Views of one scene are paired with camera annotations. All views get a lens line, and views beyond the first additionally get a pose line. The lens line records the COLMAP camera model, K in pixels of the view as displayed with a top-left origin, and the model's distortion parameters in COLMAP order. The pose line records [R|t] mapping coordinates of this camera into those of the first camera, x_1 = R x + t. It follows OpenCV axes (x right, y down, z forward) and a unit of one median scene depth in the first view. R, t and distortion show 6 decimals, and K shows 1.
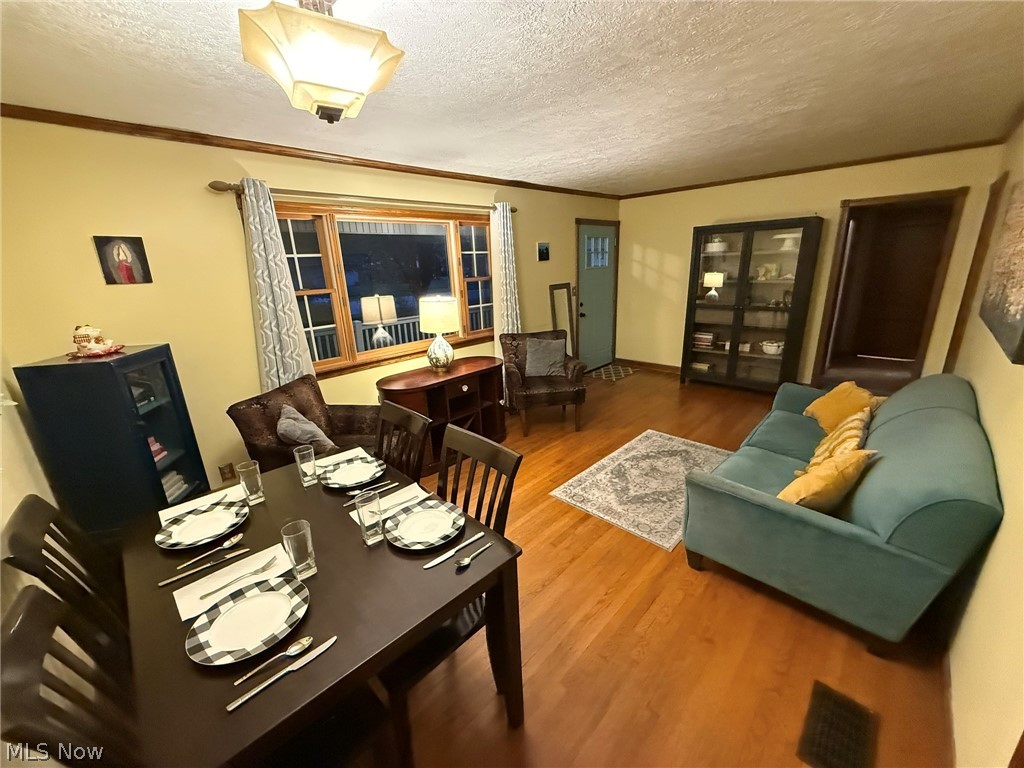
lens RADIAL K [[407.7, 0, 510.6], [0, 407.7, 384.3], [0, 0, 1]] dist [-0.000631, -0.000048]
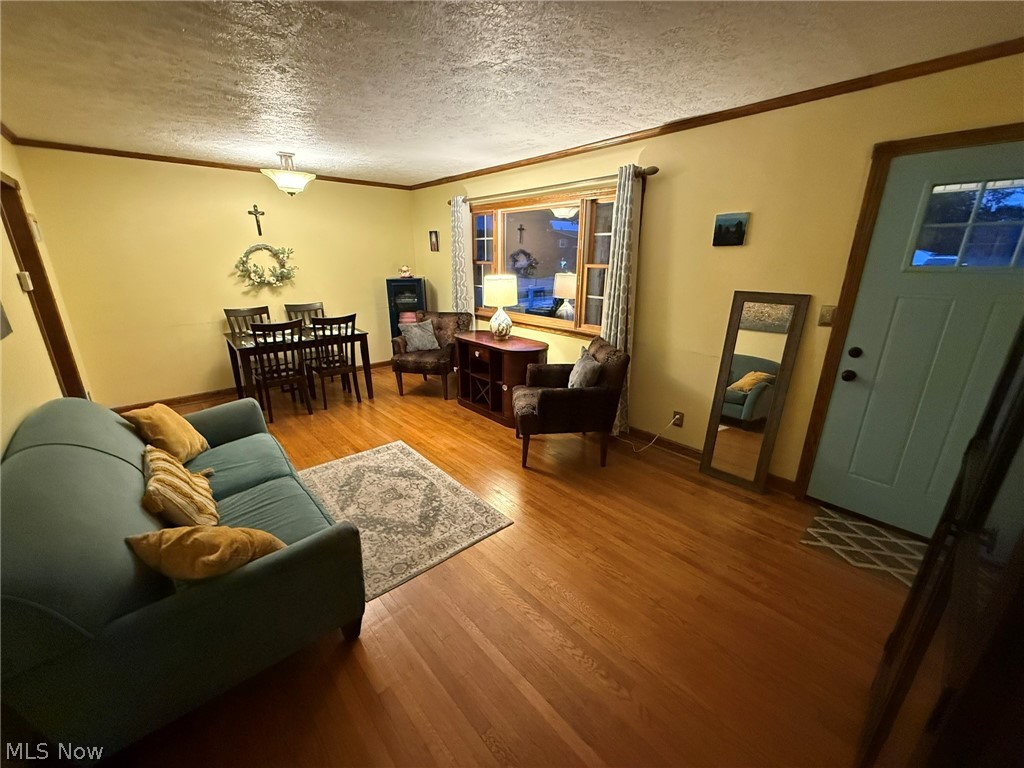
lens RADIAL K [[407.7, 0, 510.6], [0, 407.7, 384.3], [0, 0, 1]] dist [-0.000631, -0.000048]
pose [[-0.076793, 0.343449, -0.936026, 0.992145], [-0.285046, 0.892053, 0.350700, -0.345811], [0.955433, 0.293742, 0.029395, 1.061068]]
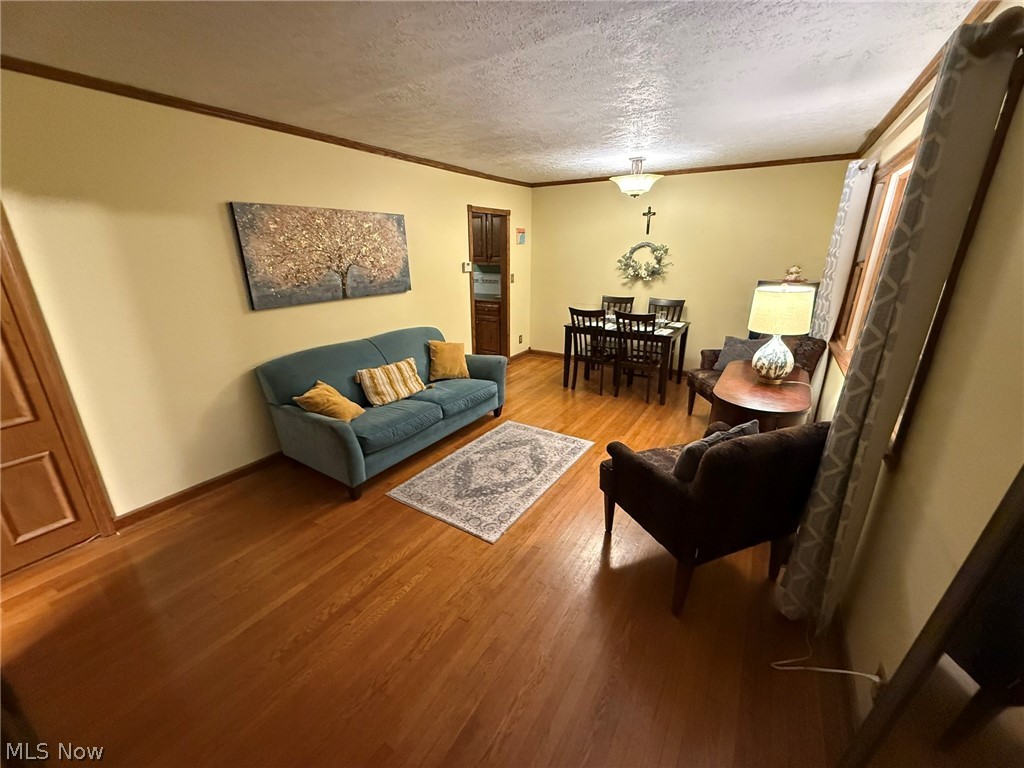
lens RADIAL K [[407.7, 0, 510.6], [0, 407.7, 384.3], [0, 0, 1]] dist [-0.000631, -0.000048]
pose [[-0.978426, 0.109770, -0.175025, 0.454292], [-0.011814, 0.816057, 0.577850, -0.482502], [0.206261, 0.567451, -0.797155, 1.558176]]
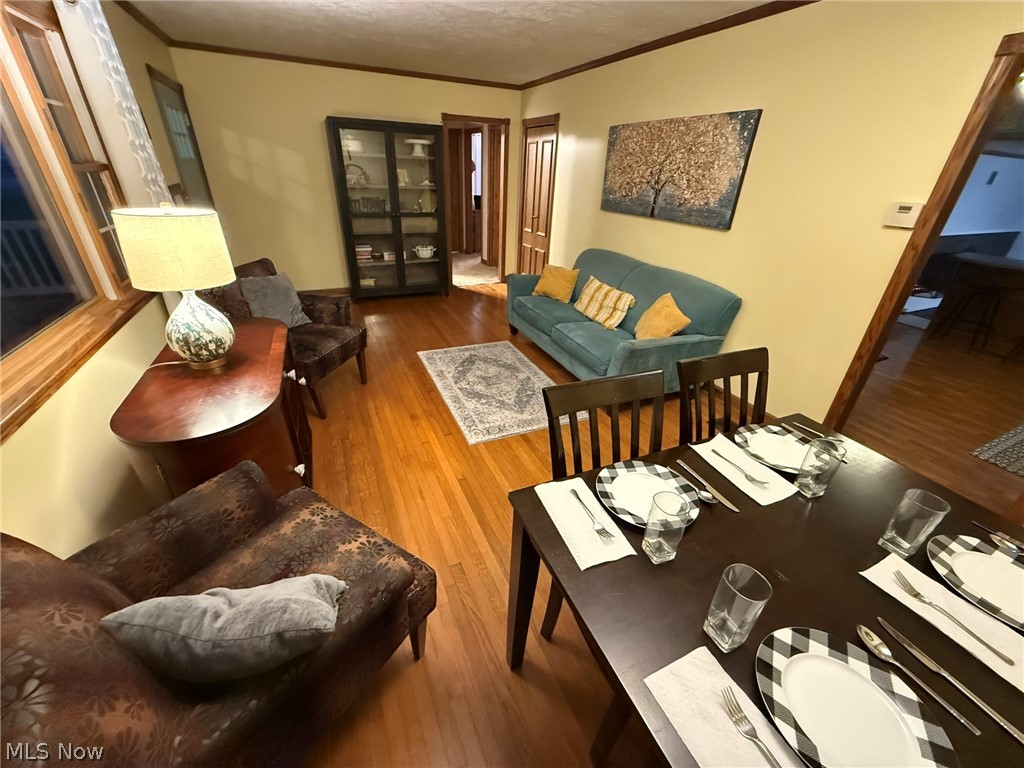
lens RADIAL K [[407.7, 0, 510.6], [0, 407.7, 384.3], [0, 0, 1]] dist [-0.000631, -0.000048]
pose [[0.363840, -0.388629, 0.846515, -0.479350], [0.219415, 0.918988, 0.327594, -0.096896], [-0.905250, 0.066546, 0.419636, 0.475536]]
